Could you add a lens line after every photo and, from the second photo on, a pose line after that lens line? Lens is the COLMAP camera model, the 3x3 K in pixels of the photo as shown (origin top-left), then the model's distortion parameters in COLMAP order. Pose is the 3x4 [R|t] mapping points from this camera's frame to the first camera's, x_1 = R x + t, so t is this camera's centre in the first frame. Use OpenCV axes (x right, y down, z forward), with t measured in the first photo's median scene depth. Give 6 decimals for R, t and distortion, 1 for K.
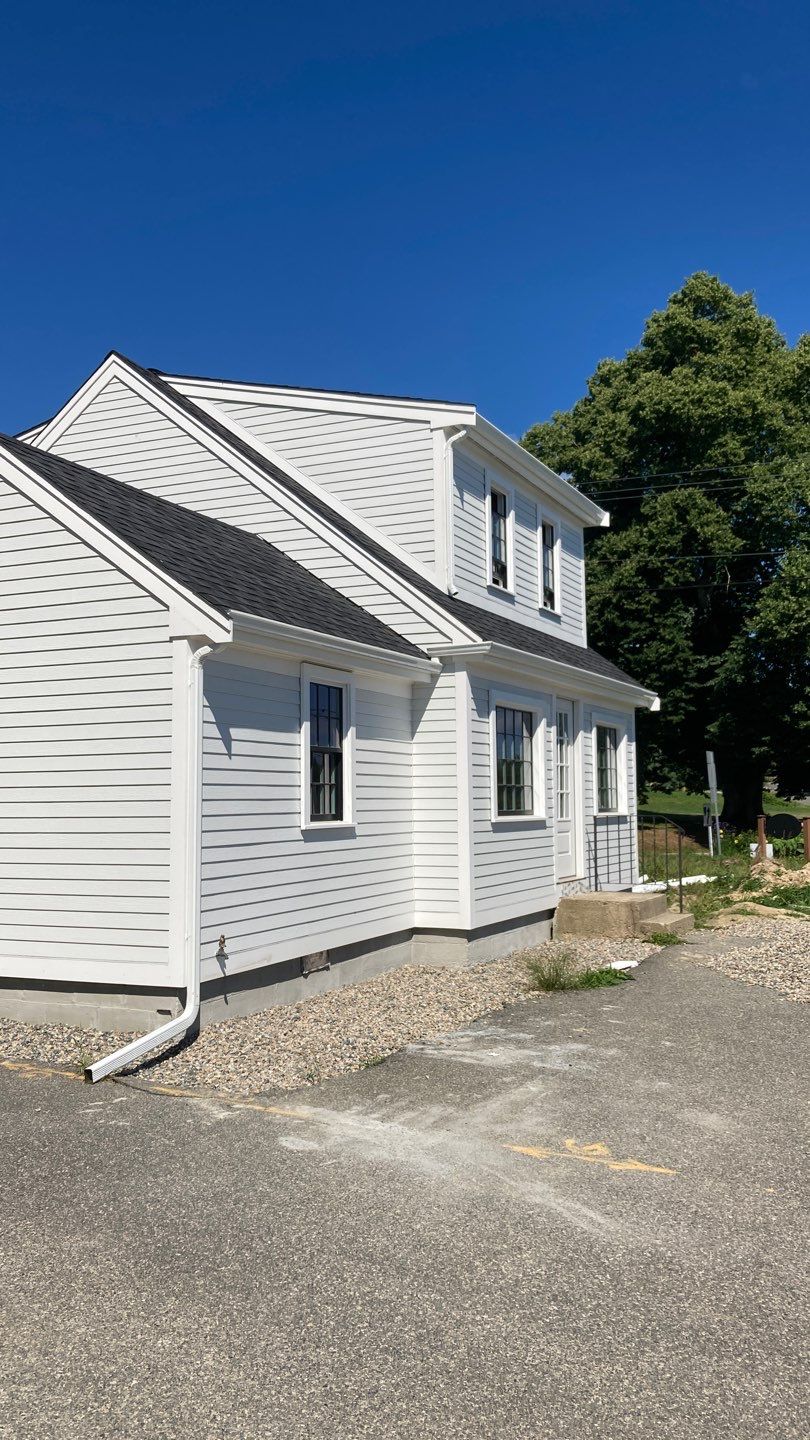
lens RADIAL K [[1132.1, 0, 469.7], [0, 1132.1, 717.7], [0, 0, 1]] dist [0.006803, 0.000555]
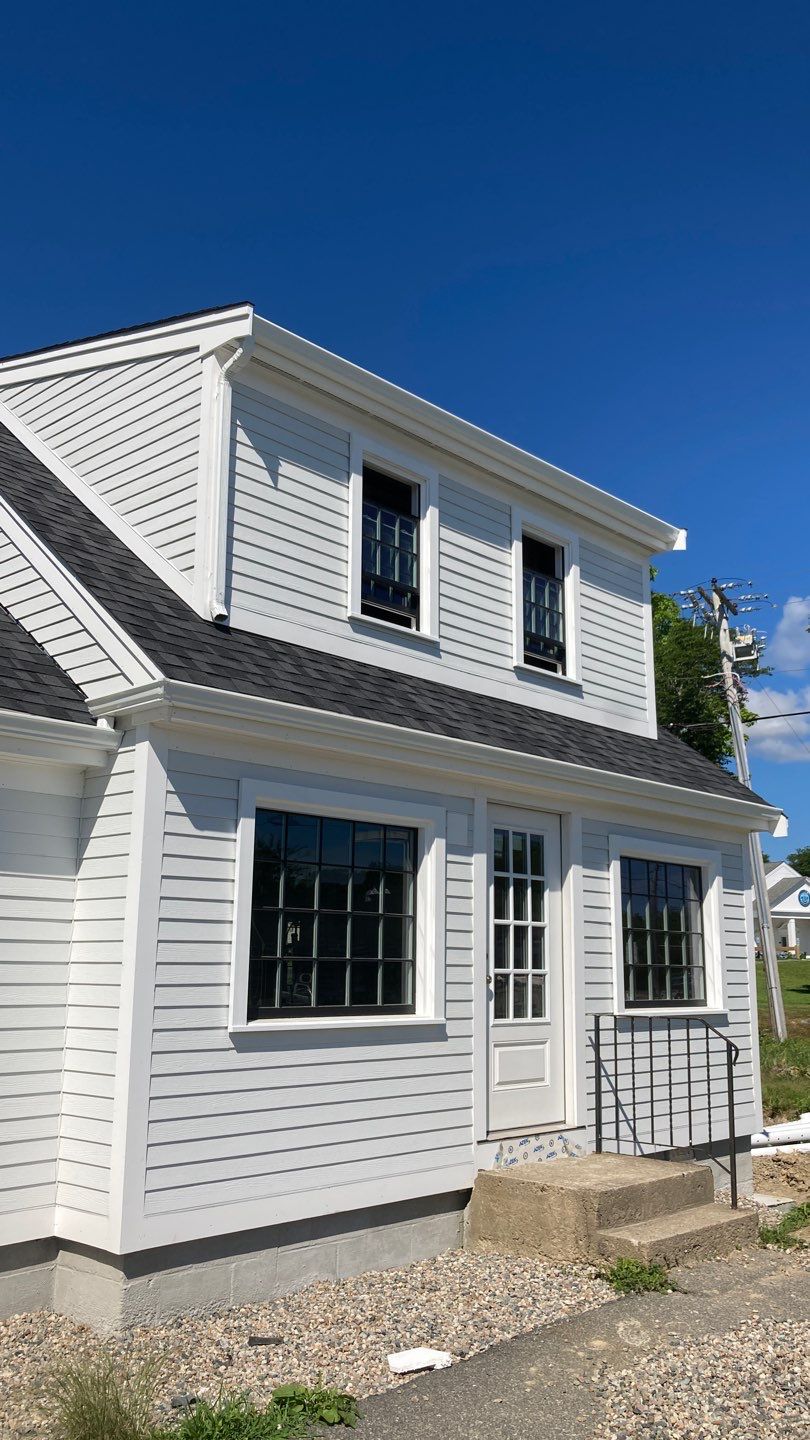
lens RADIAL K [[1249.2, 0, 405.0], [0, 1249.2, 720.0], [0, 0, 1]] dist [-0.017533, -0.003969]
pose [[0.951915, -0.061191, -0.300189, 0.231131], [0.020164, 0.990240, -0.137910, 0.026420], [0.305698, 0.125225, 0.943858, 0.388299]]
